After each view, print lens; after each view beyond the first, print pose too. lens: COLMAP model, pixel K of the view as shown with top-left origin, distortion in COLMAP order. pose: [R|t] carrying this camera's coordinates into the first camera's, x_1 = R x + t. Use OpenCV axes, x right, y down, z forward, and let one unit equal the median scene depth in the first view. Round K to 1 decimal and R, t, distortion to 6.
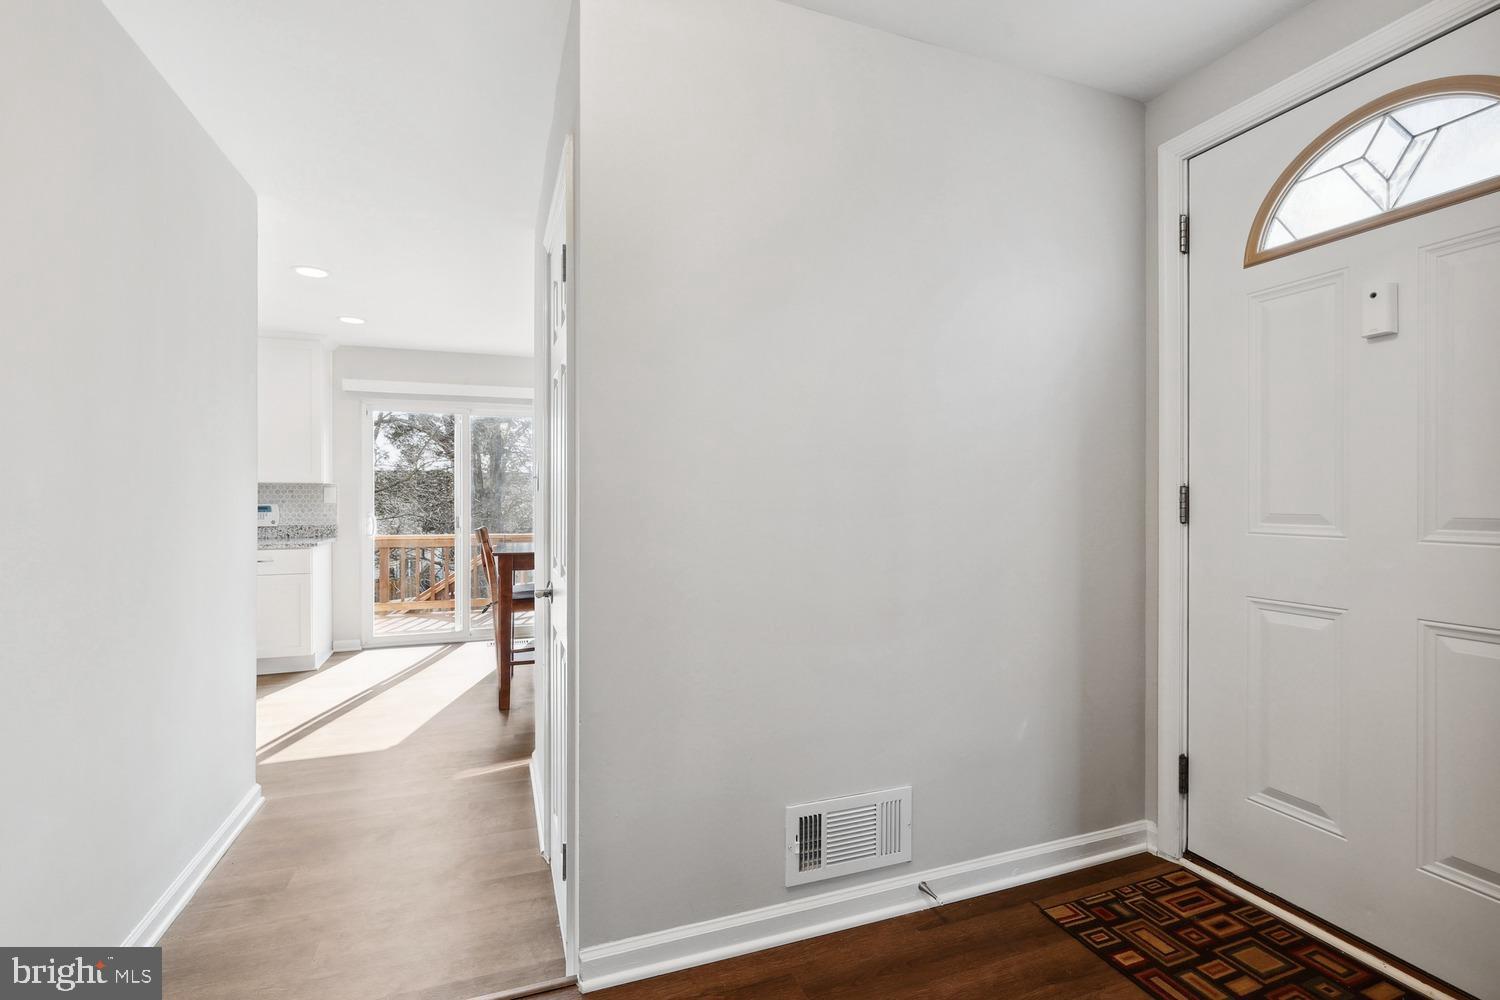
lens RADIAL K [[668.9, 0, 747.5], [0, 668.9, 495.6], [0, 0, 1]] dist [0.011069, 0.000221]
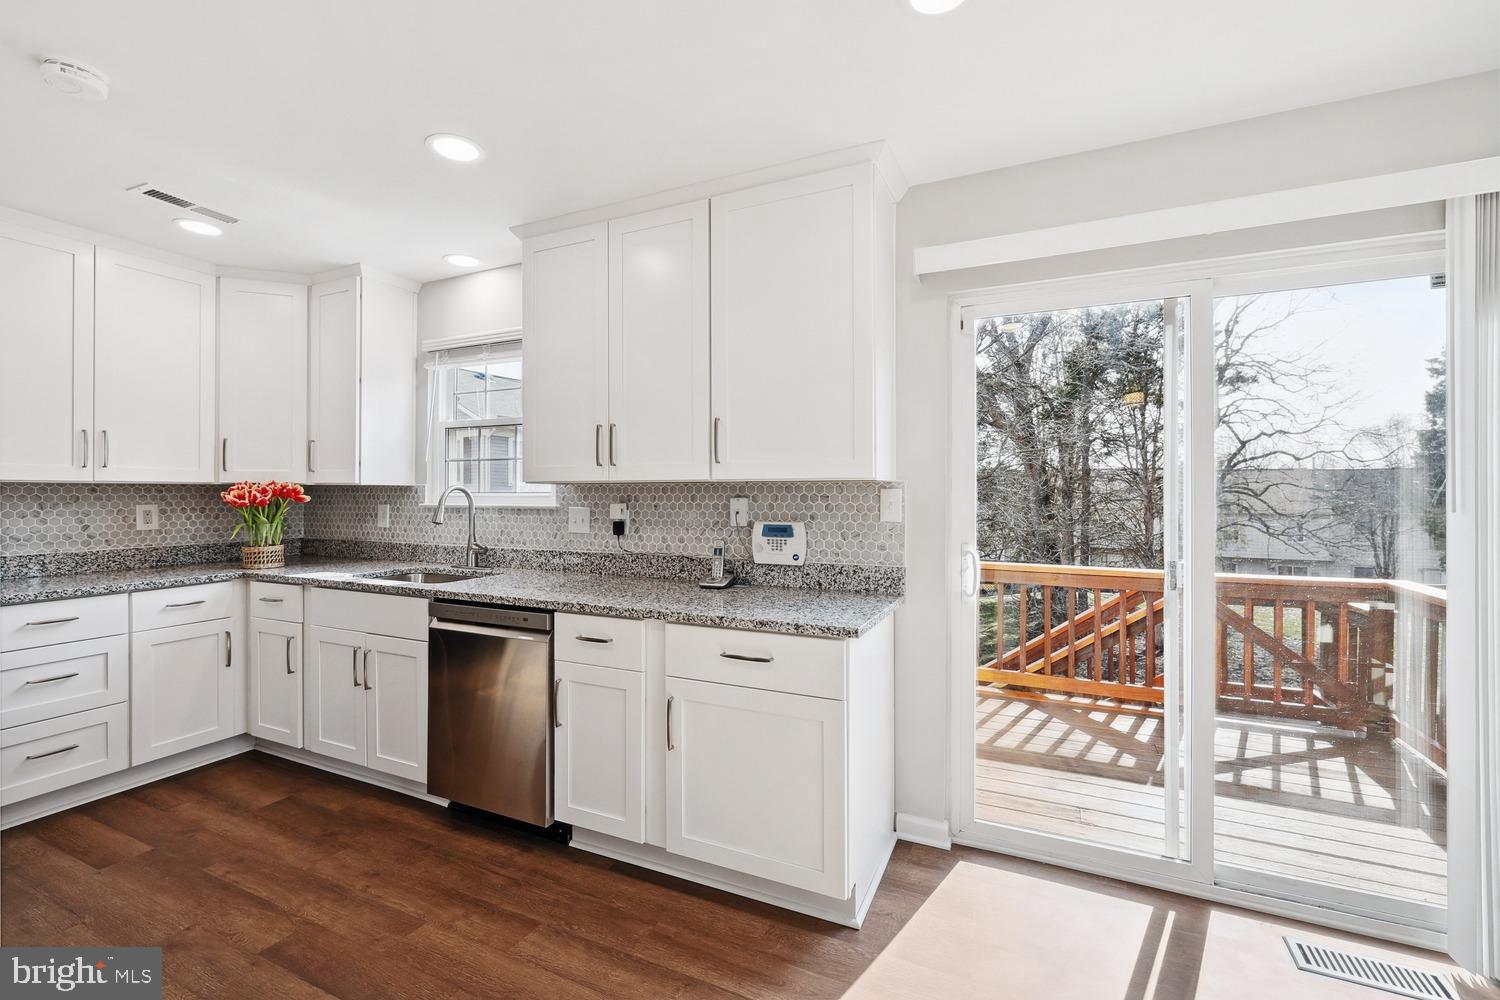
lens RADIAL K [[640.0, 0, 746.0], [0, 640.0, 495.2], [0, 0, 1]] dist [0.000736, 0.000012]
pose [[0.695616, 0.002203, -0.718410, -0.366421], [-0.000296, 0.999996, 0.002780, -0.008891], [0.718413, -0.001721, 0.695614, 0.608662]]
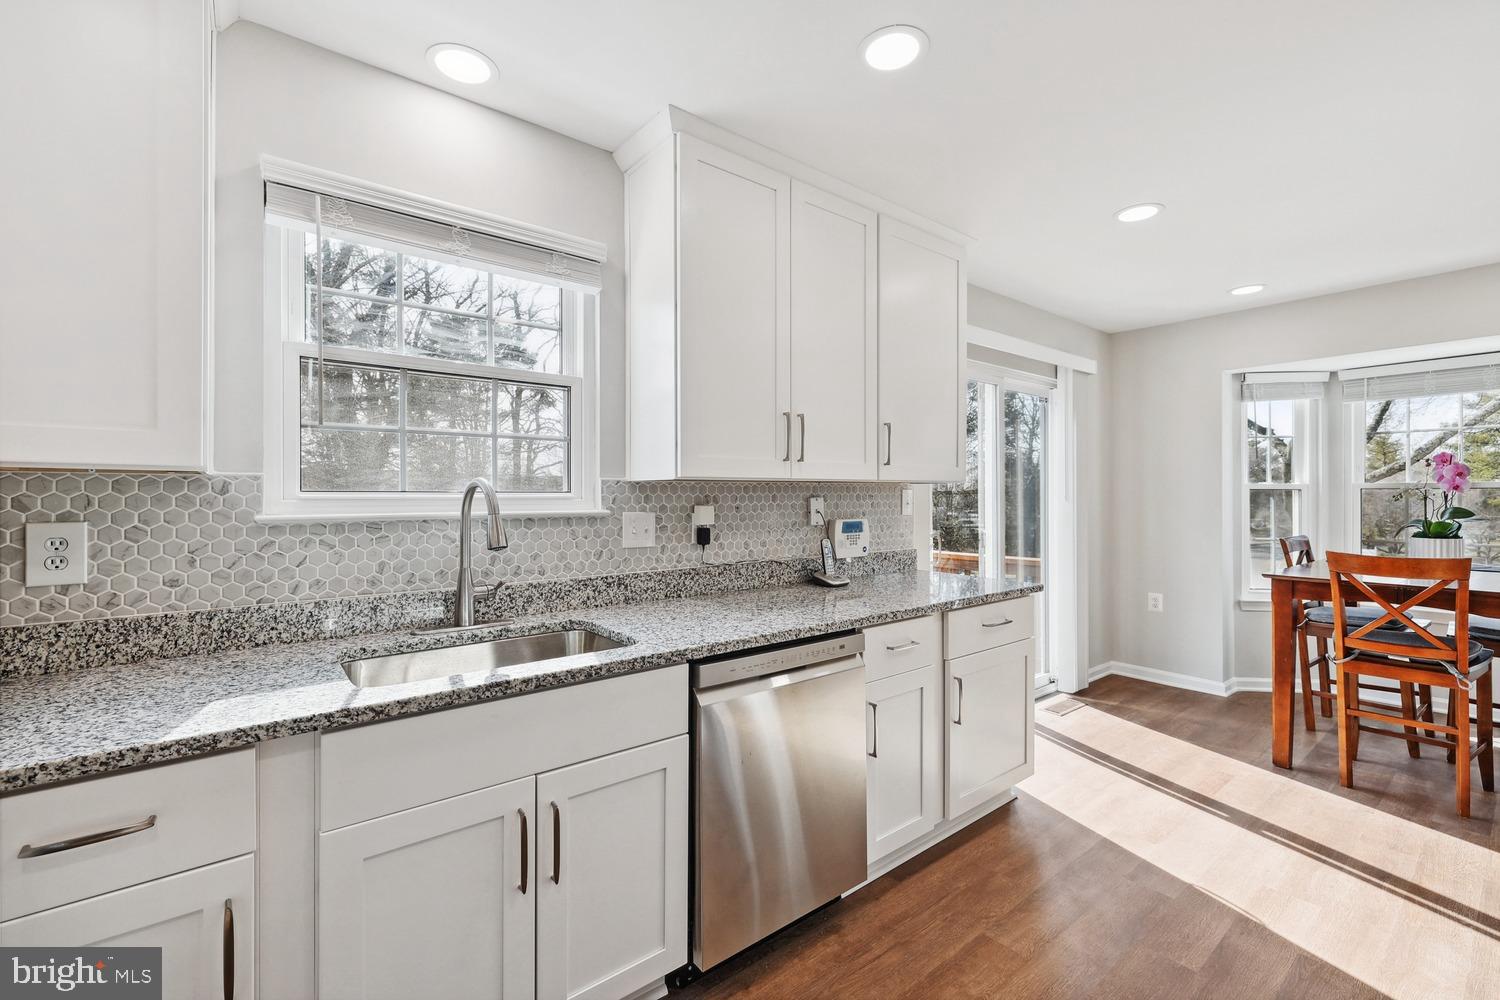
lens RADIAL K [[640.0, 0, 746.0], [0, 640.0, 495.2], [0, 0, 1]] dist [0.000736, 0.000012]
pose [[0.952654, -0.000734, 0.304056, -0.934988], [-0.000177, 0.999996, 0.002969, -0.008835], [-0.304057, -0.002882, 0.952649, 0.481333]]
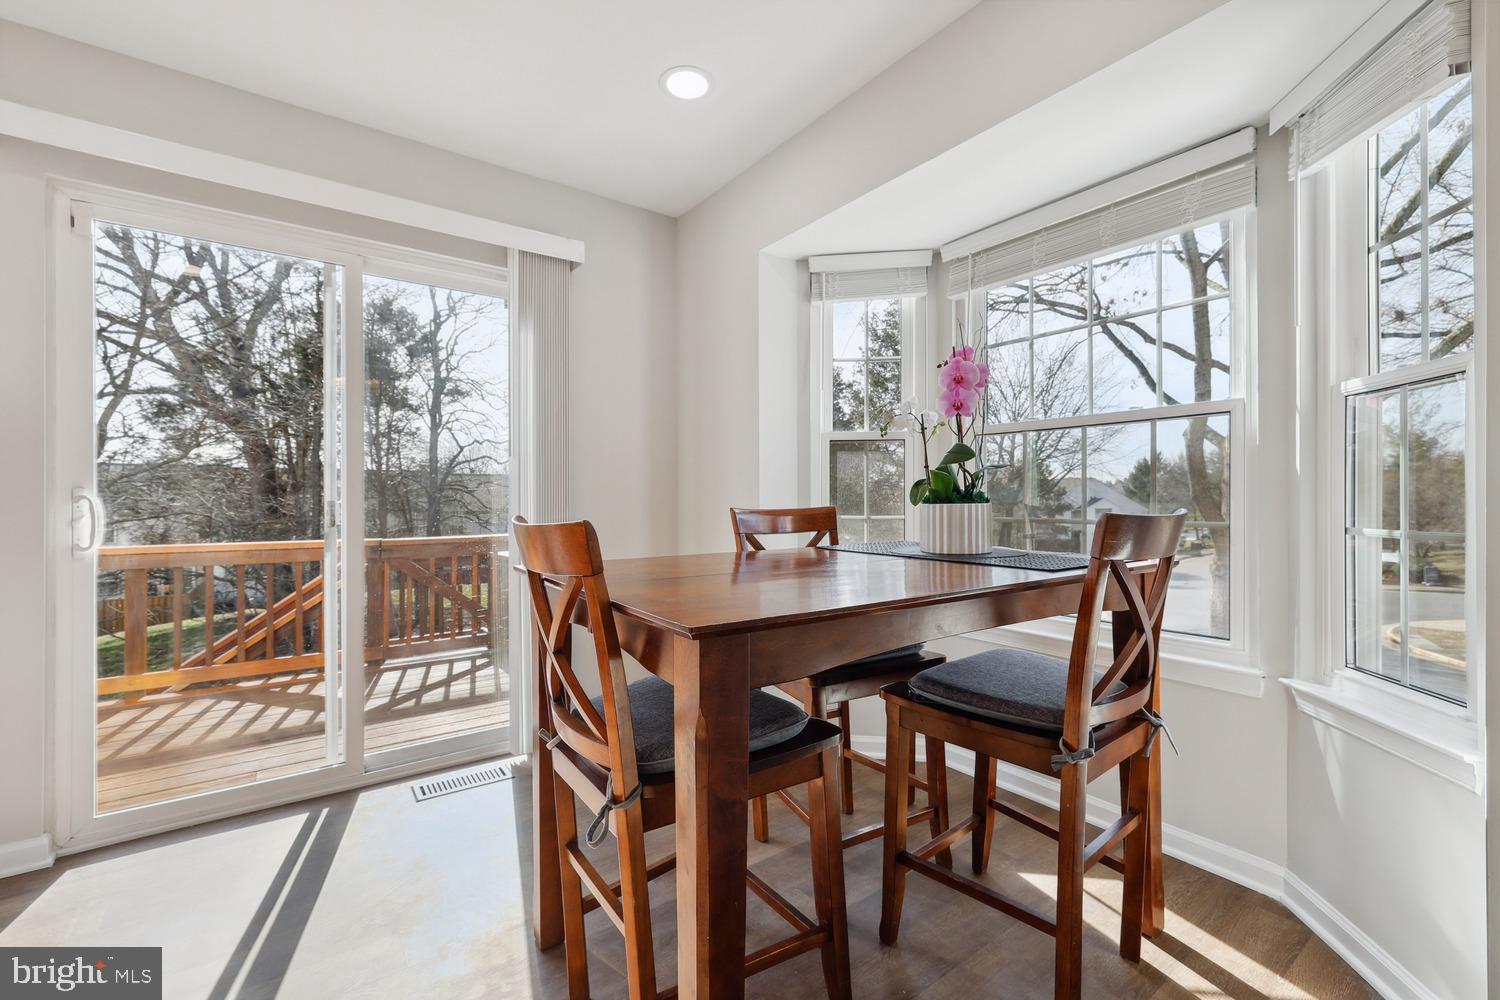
lens RADIAL K [[634.7, 0, 750.0], [0, 634.7, 500.0], [0, 0, 1]] dist [-0.002291, -0.000661]
pose [[0.963905, 0.000902, 0.266244, -0.304633], [-0.001407, 0.999998, 0.001707, 0.031648], [-0.266241, -0.002020, 0.963904, 0.574594]]
